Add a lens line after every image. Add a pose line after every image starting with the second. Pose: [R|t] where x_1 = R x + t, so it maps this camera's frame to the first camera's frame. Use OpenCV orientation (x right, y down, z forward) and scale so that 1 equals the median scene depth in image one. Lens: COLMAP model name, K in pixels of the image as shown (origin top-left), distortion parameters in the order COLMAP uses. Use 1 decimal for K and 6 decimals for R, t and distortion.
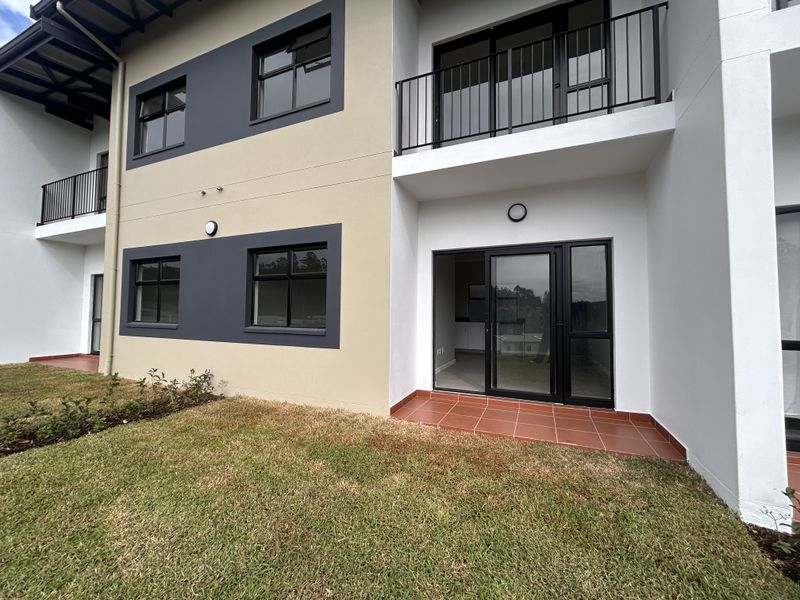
lens RADIAL K [[327.9, 0, 400.0], [0, 327.9, 300.0], [0, 0, 1]] dist [-0.000298, -0.000024]
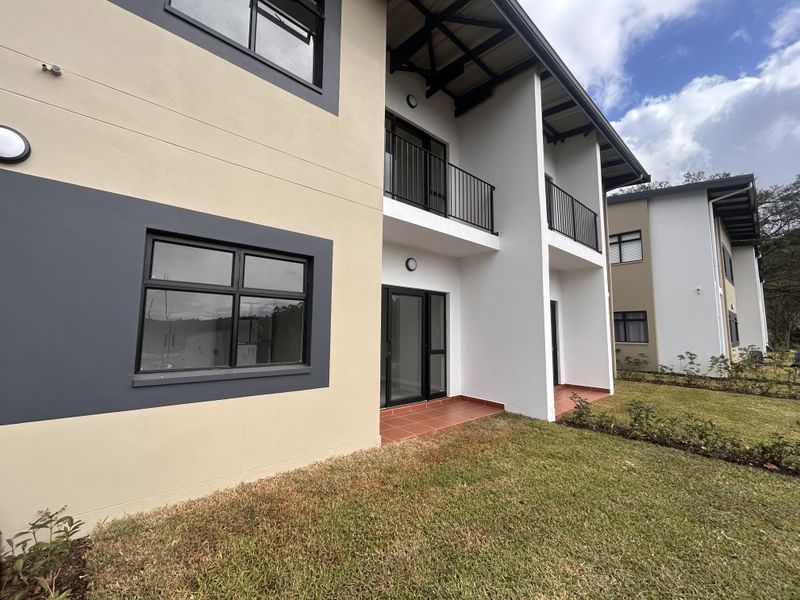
lens RADIAL K [[327.9, 0, 400.0], [0, 327.9, 300.0], [0, 0, 1]] dist [-0.000298, -0.000024]
pose [[0.426460, 0.081593, 0.900819, -0.862116], [-0.048197, 0.996558, -0.067448, -0.026267], [-0.903221, -0.014653, 0.428925, 0.453483]]
